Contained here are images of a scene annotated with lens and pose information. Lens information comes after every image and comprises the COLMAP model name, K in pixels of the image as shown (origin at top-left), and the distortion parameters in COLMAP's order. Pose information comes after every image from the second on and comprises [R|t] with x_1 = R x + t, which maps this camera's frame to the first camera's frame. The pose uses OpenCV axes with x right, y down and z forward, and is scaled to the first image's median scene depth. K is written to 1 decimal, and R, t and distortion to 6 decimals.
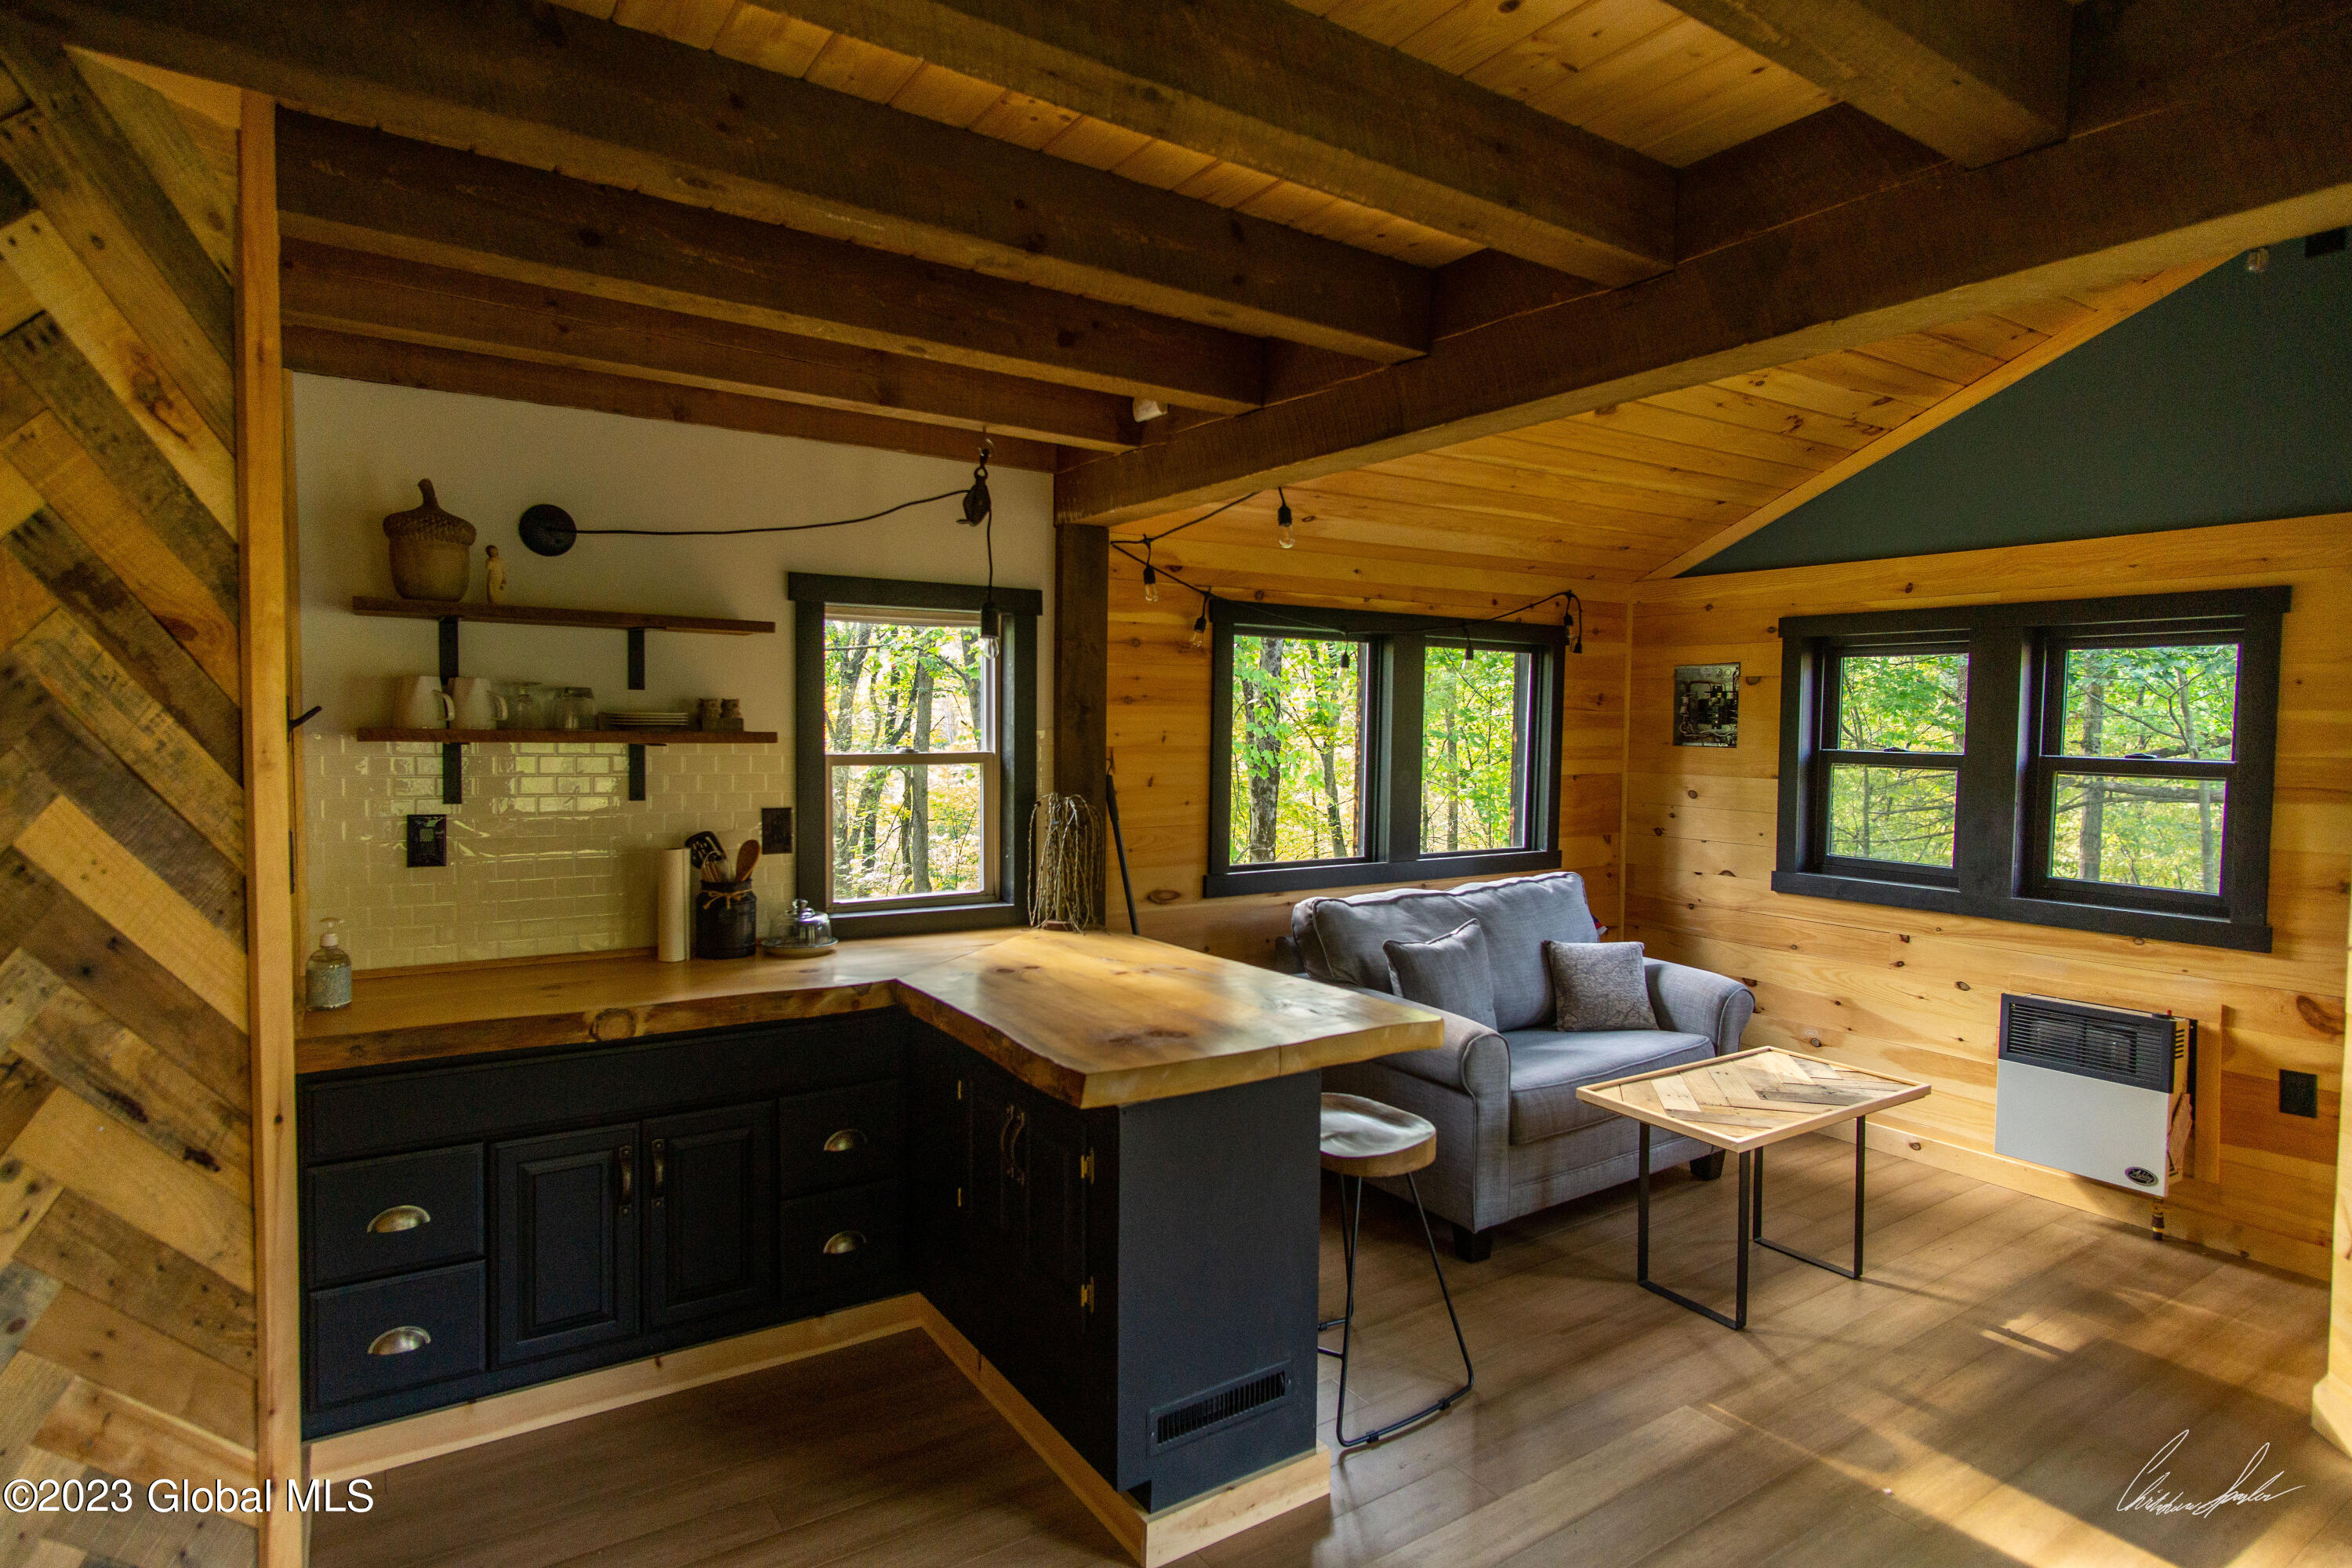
lens RADIAL K [[1243.6, 0, 1173.3], [0, 1243.6, 775.6], [0, 0, 1]] dist [0.004579, 0.003213]
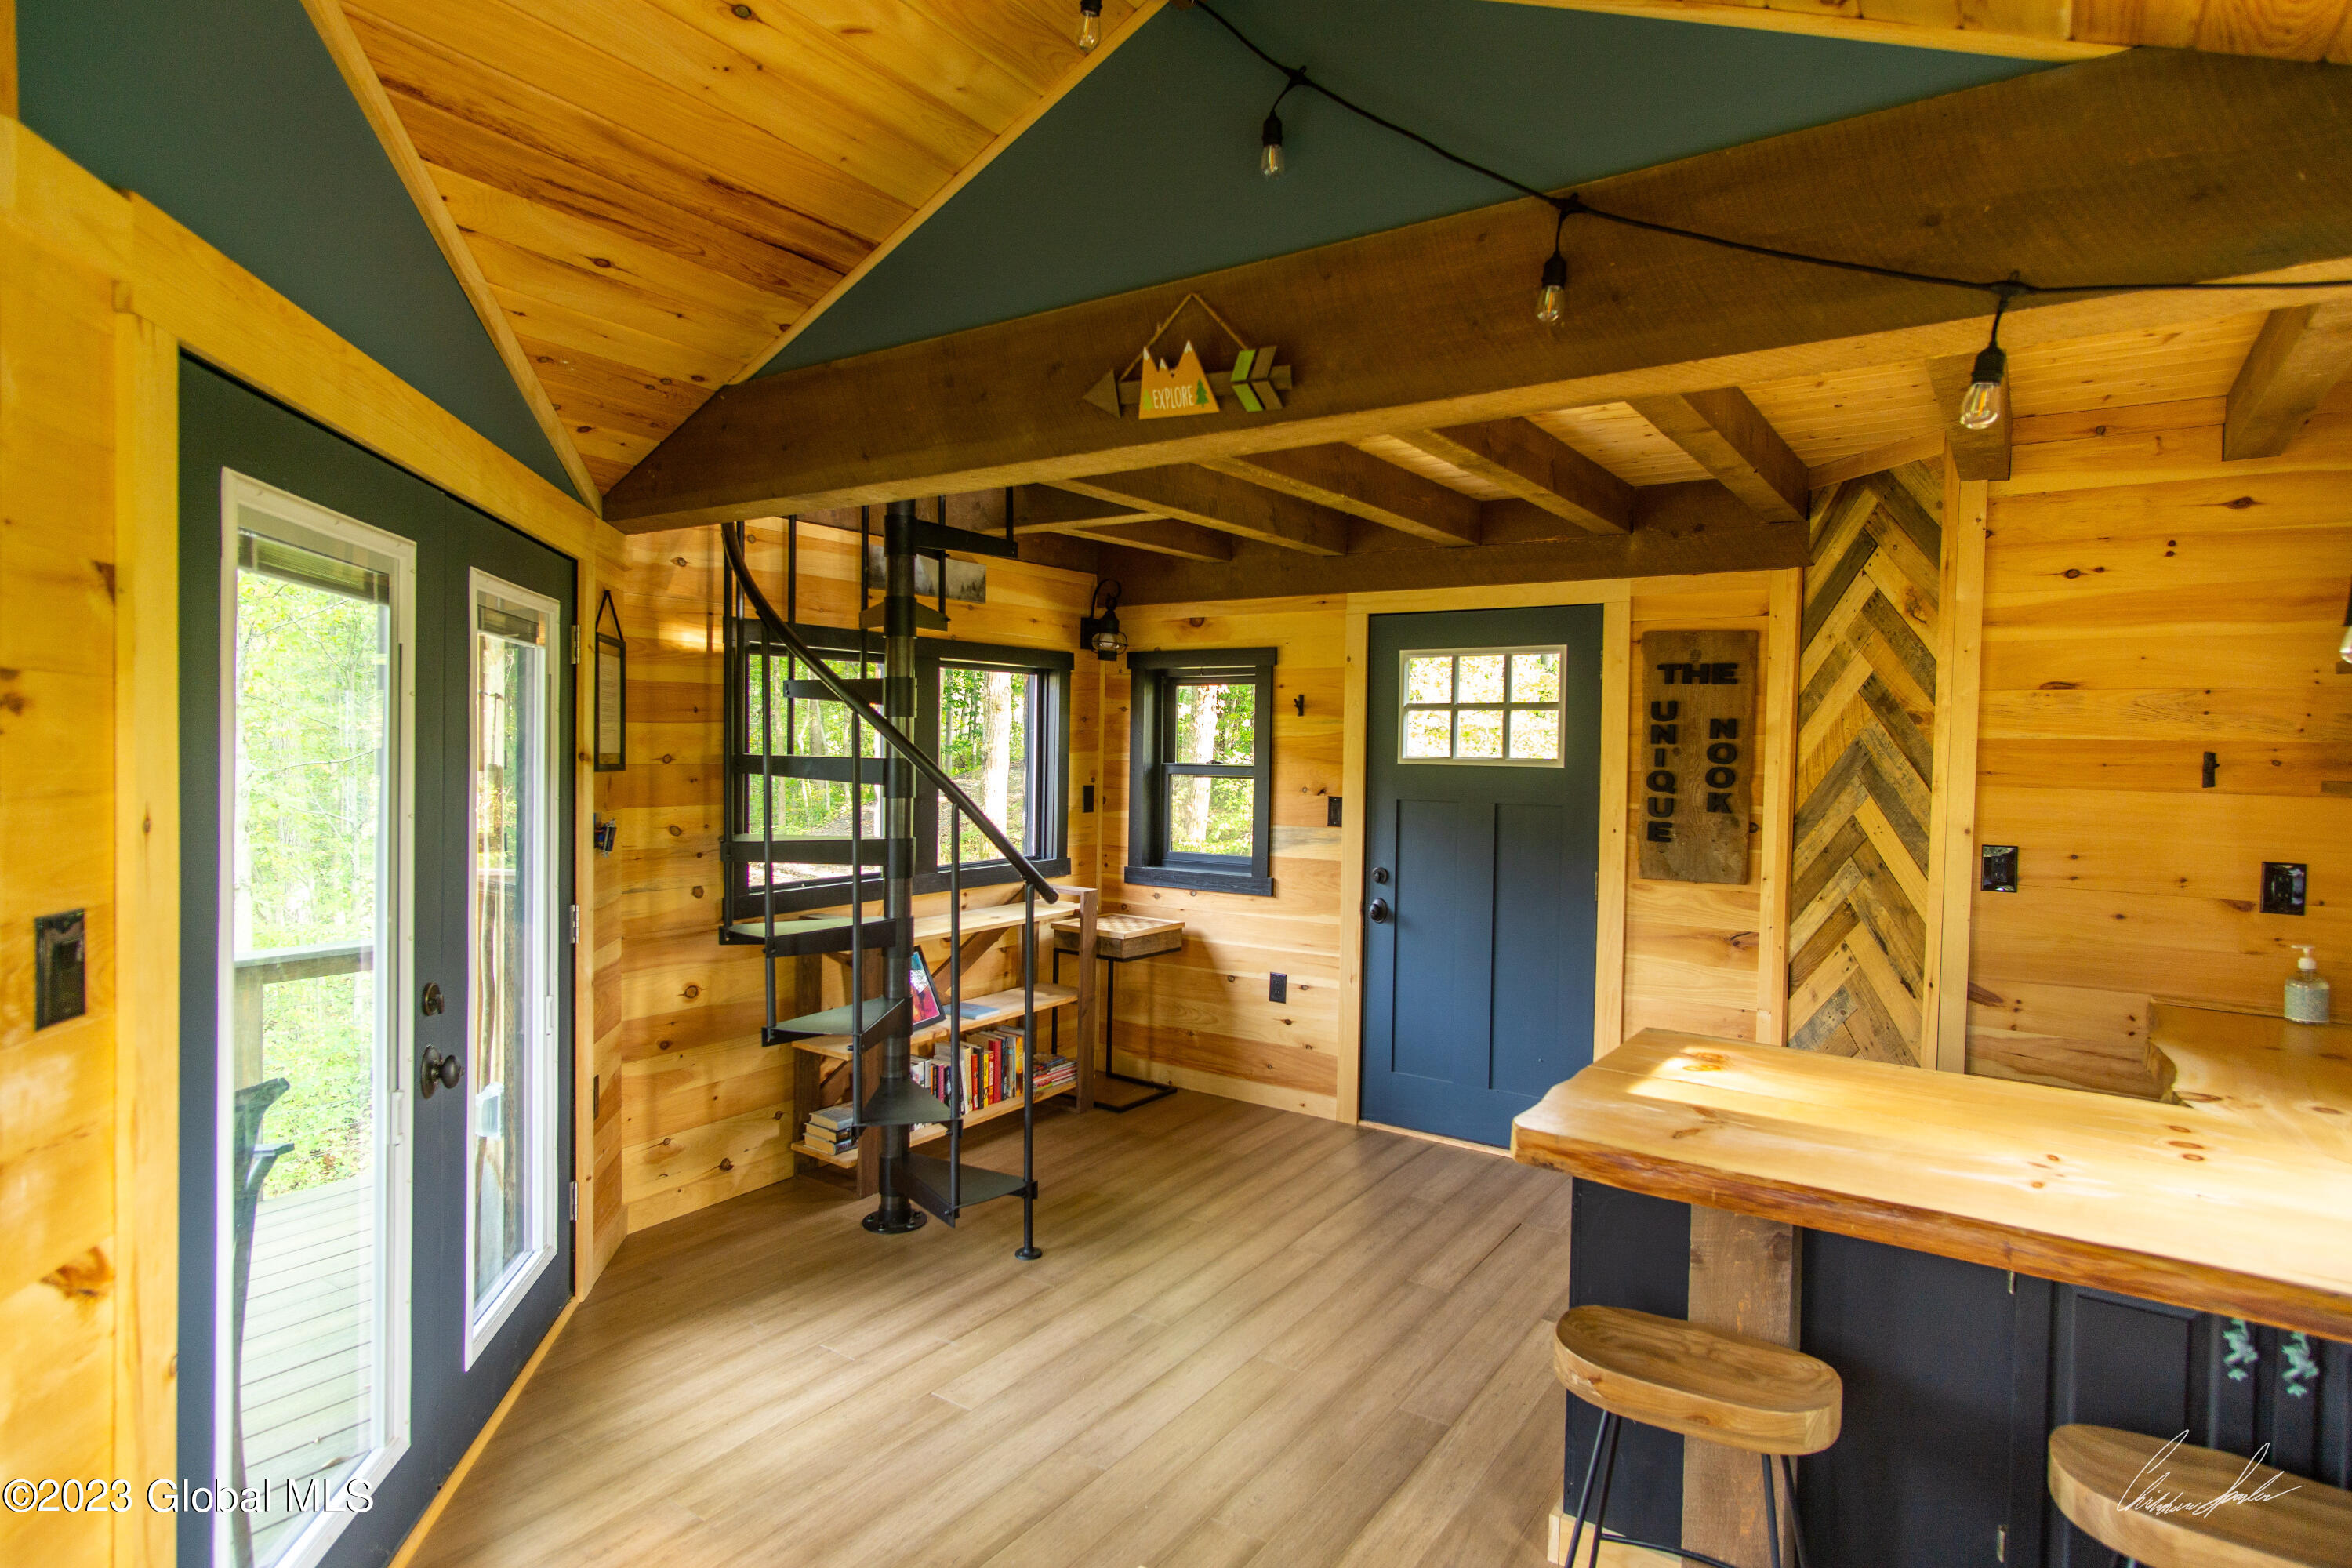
lens RADIAL K [[1243.6, 0, 1176.3], [0, 1243.6, 775.8], [0, 0, 1]] dist [0.004579, 0.003213]
pose [[-0.926573, -0.019565, -0.375606, 1.050413], [-0.045247, 0.997192, 0.059676, -0.090904], [0.373384, 0.072289, -0.924856, 2.402154]]
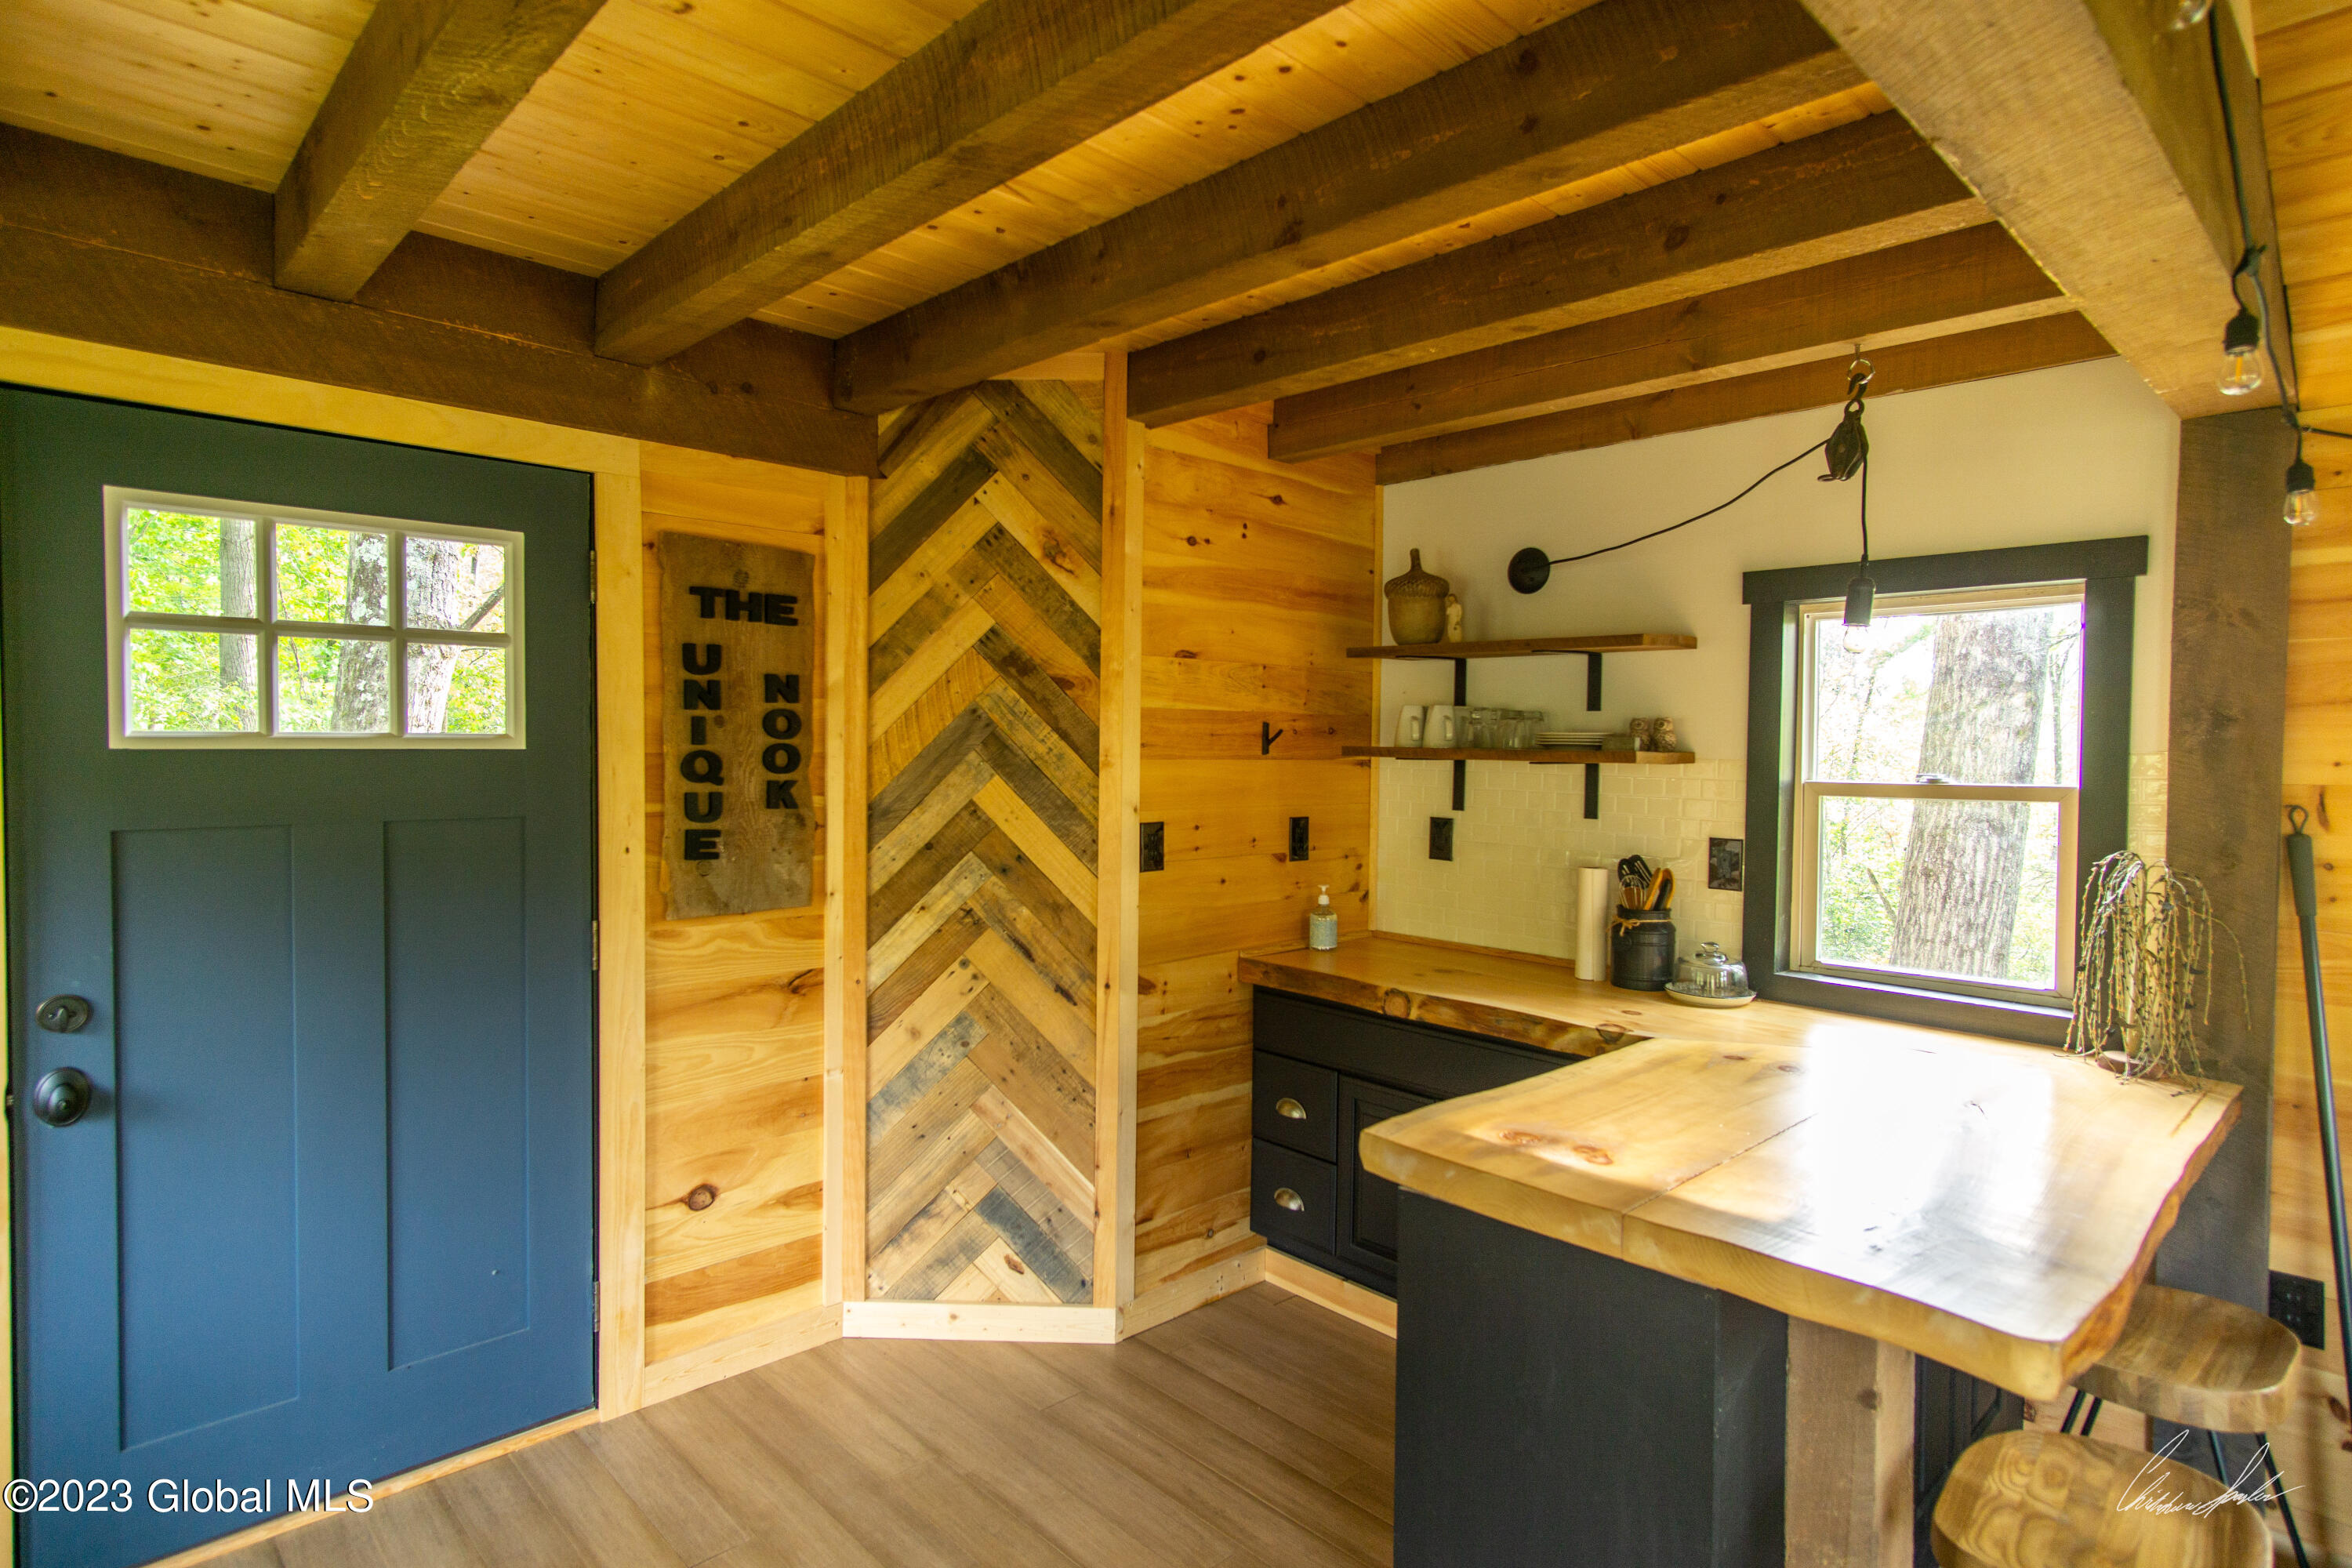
lens RADIAL K [[1243.6, 0, 1167.6], [0, 1243.6, 776.8], [0, 0, 1]] dist [0.004579, 0.003213]
pose [[0.173251, 0.021280, -0.984648, 0.921174], [-0.051172, 0.998611, 0.012578, -0.017095], [0.983547, 0.048207, 0.174099, 0.842822]]
